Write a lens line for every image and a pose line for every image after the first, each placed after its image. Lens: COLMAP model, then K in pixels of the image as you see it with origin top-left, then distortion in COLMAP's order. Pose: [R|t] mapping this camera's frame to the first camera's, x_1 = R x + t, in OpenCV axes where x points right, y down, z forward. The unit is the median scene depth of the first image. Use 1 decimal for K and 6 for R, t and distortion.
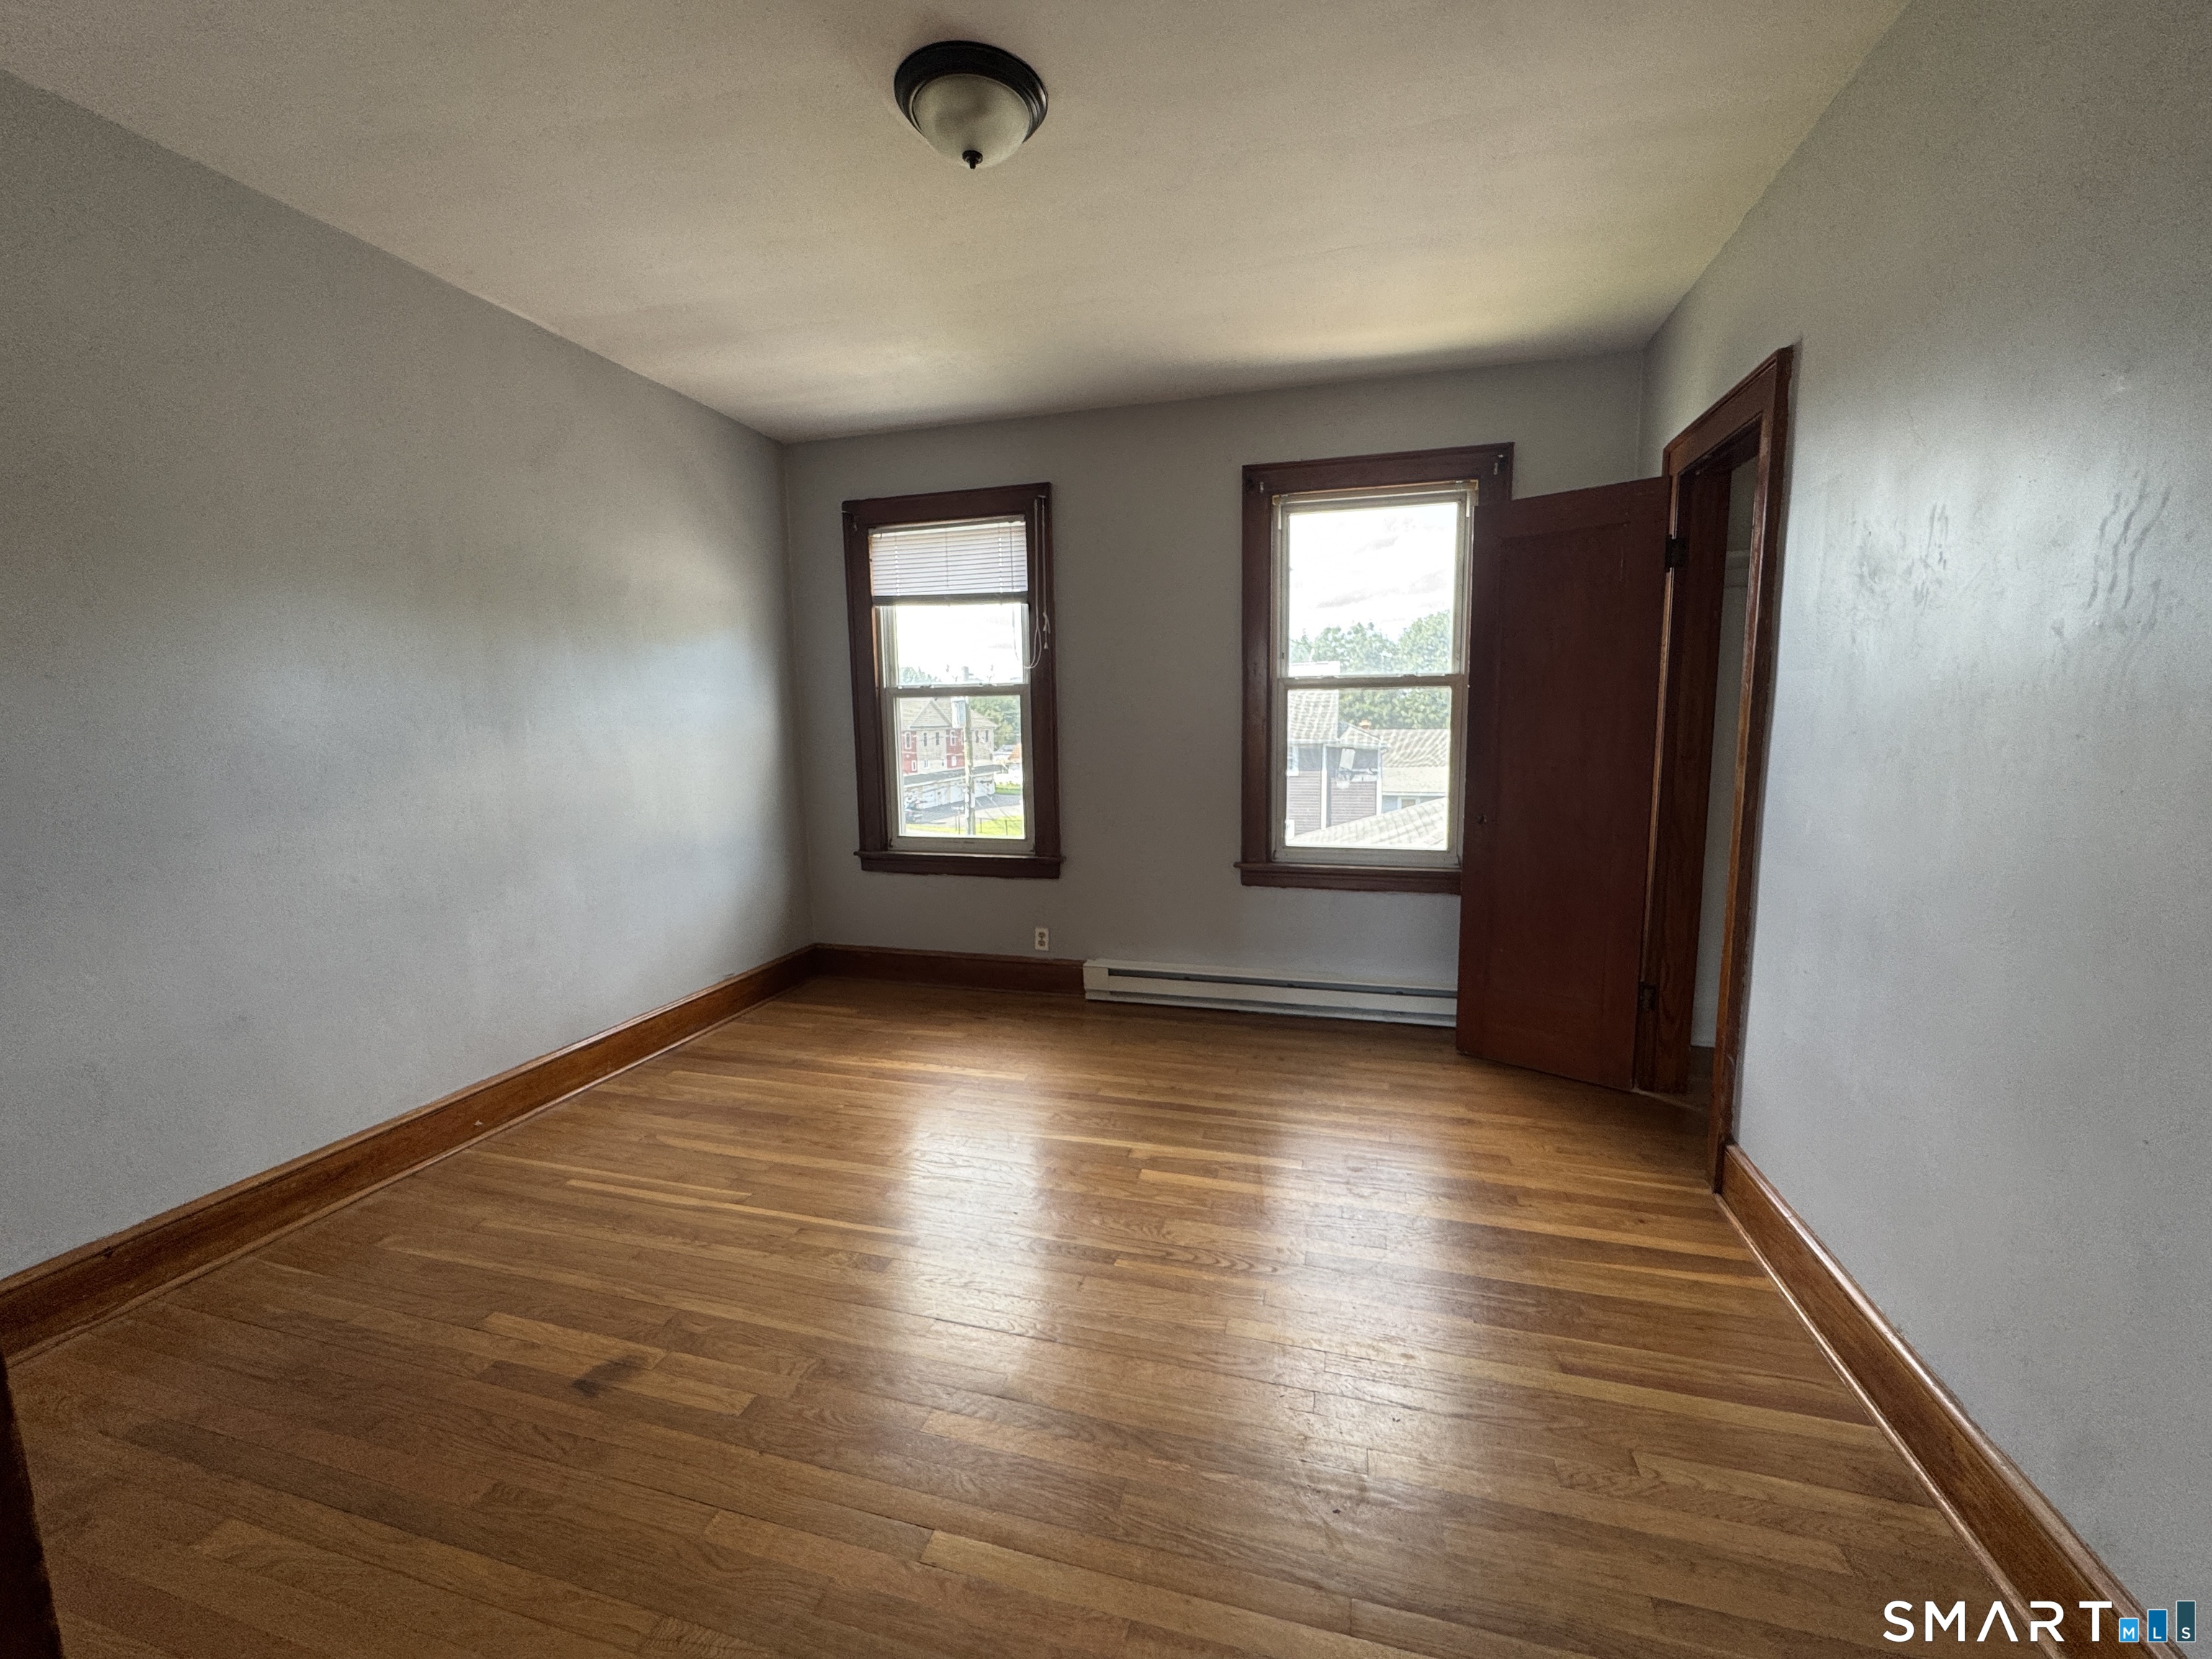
lens RADIAL K [[880.6, 0, 1106.0], [0, 880.6, 829.5], [0, 0, 1]] dist [-0.000898, -0.000084]
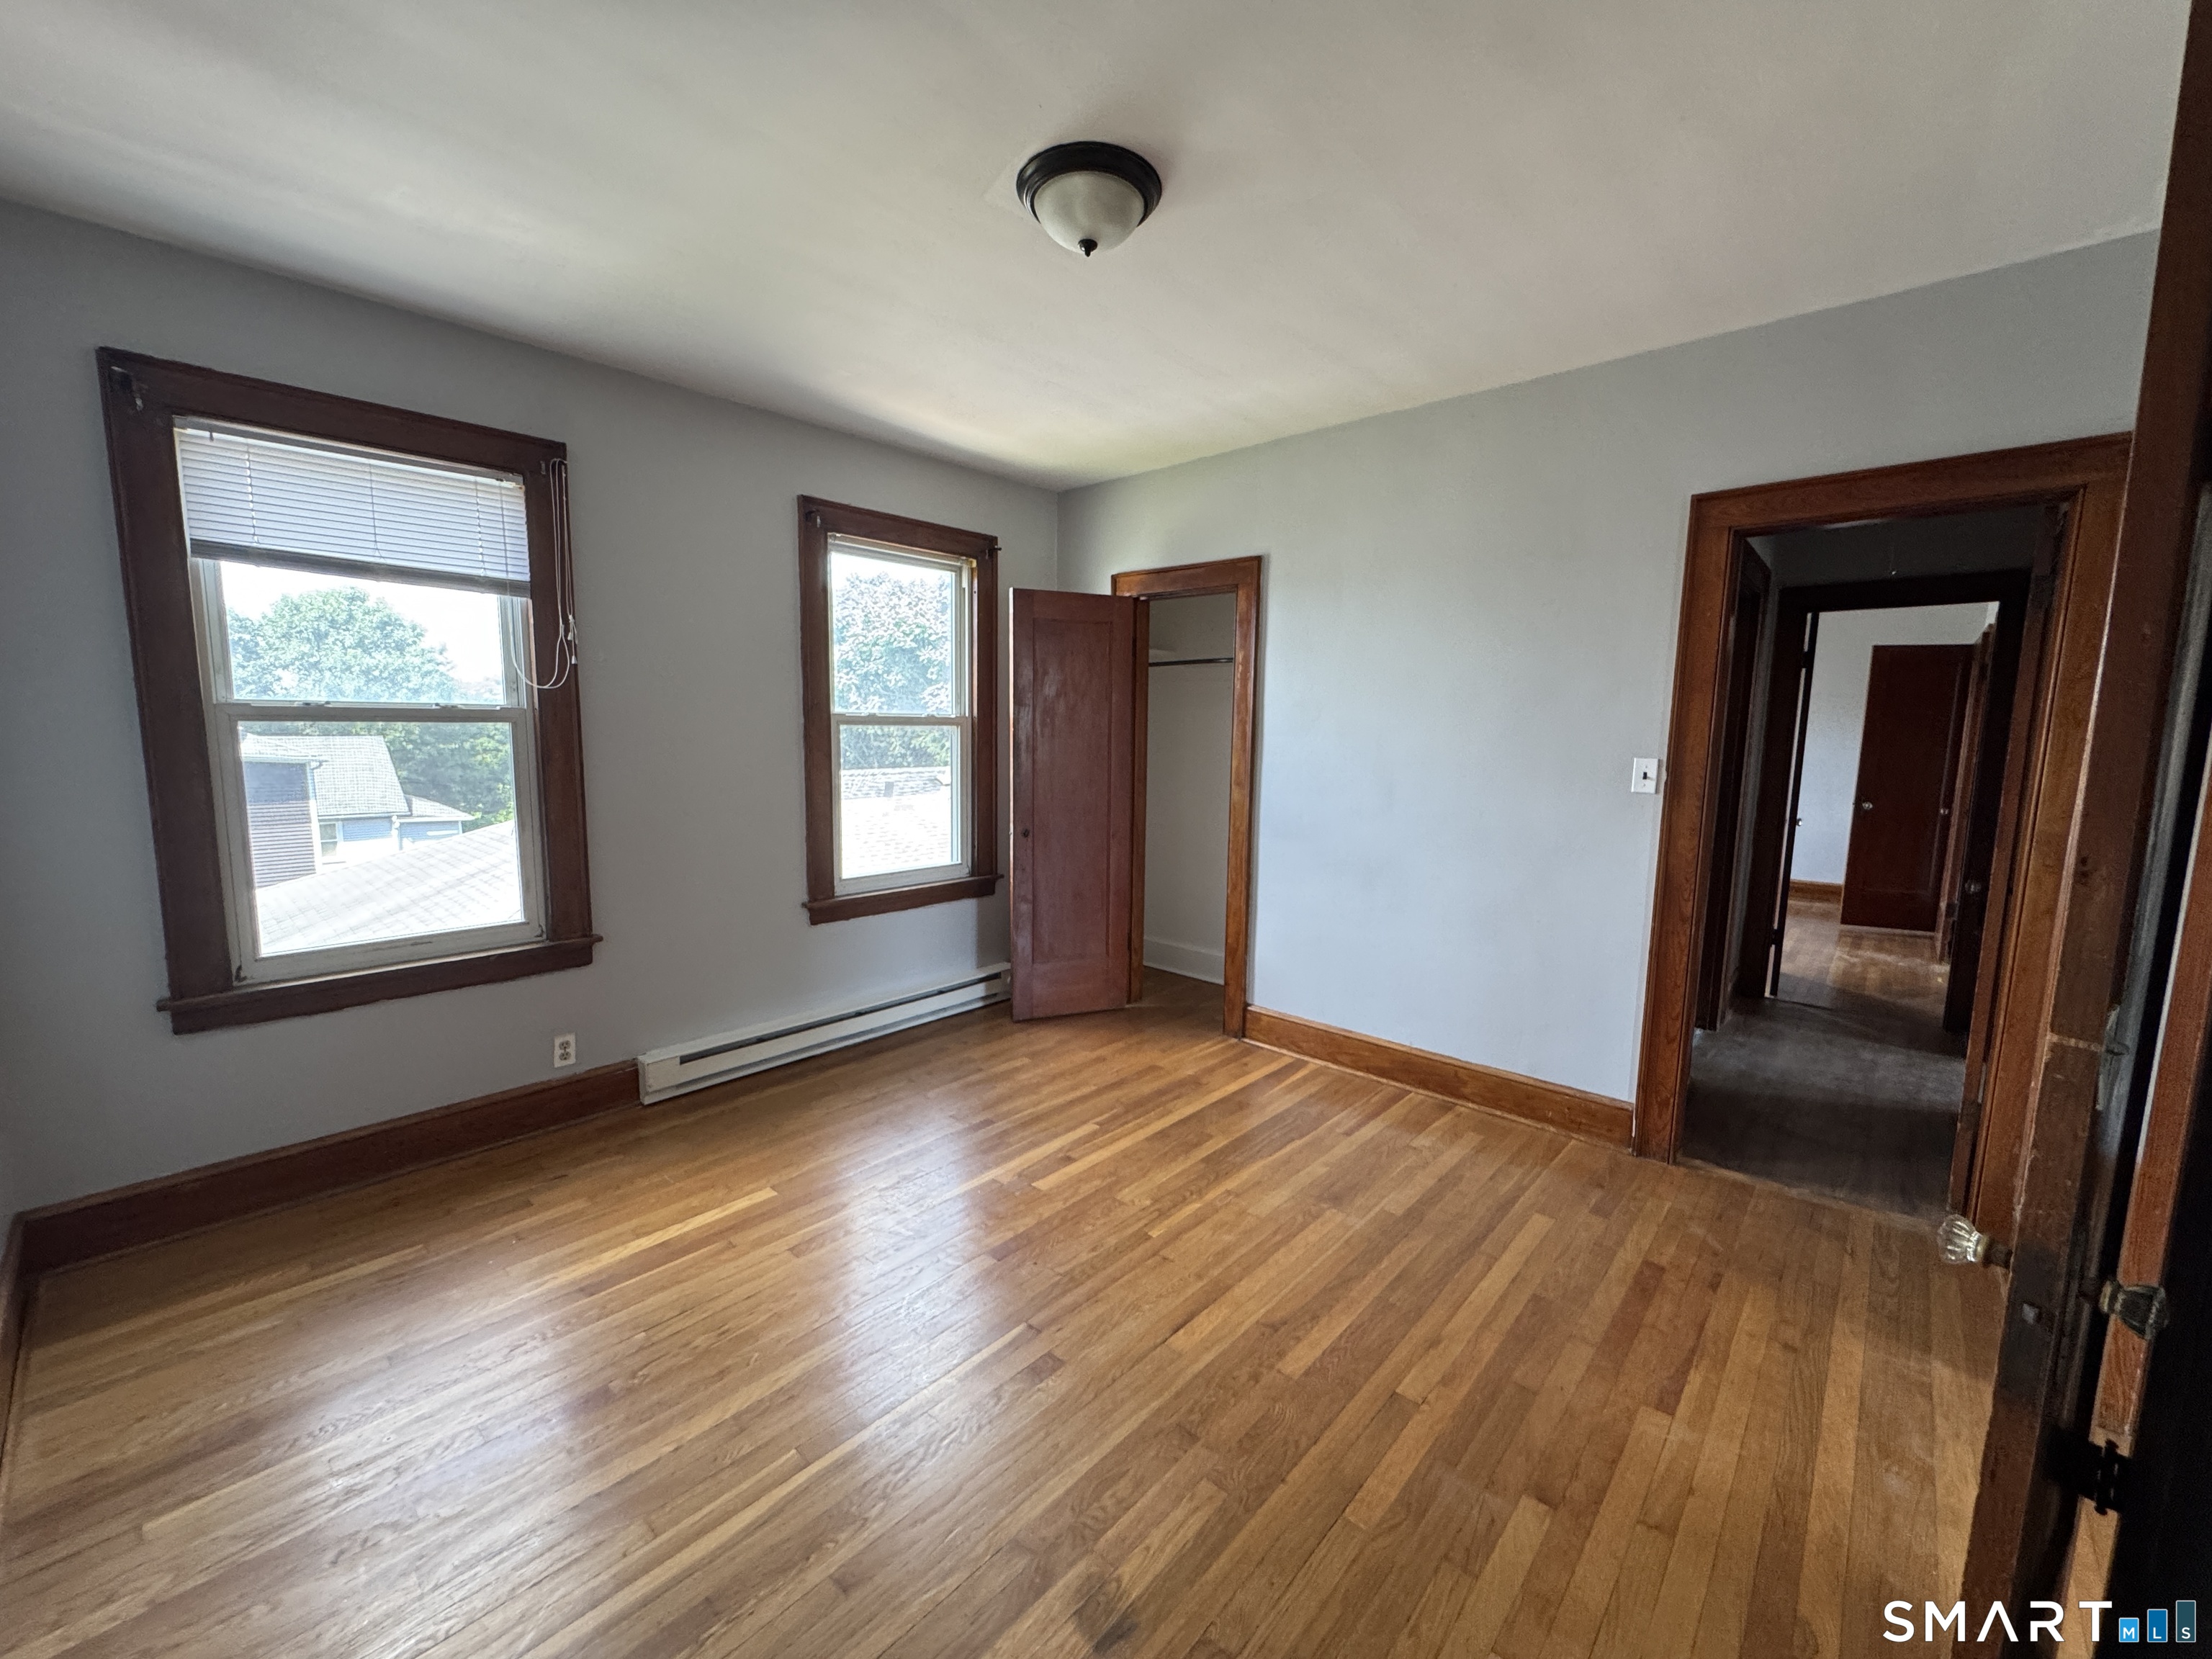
lens RADIAL K [[874.5, 0, 1106.0], [0, 874.5, 829.5], [0, 0, 1]] dist [0.000629, 0.000149]
pose [[0.458165, -0.087995, 0.884501, -0.538956], [0.097254, 0.994076, 0.048519, -0.056619], [-0.883531, 0.063791, 0.464009, 0.260775]]
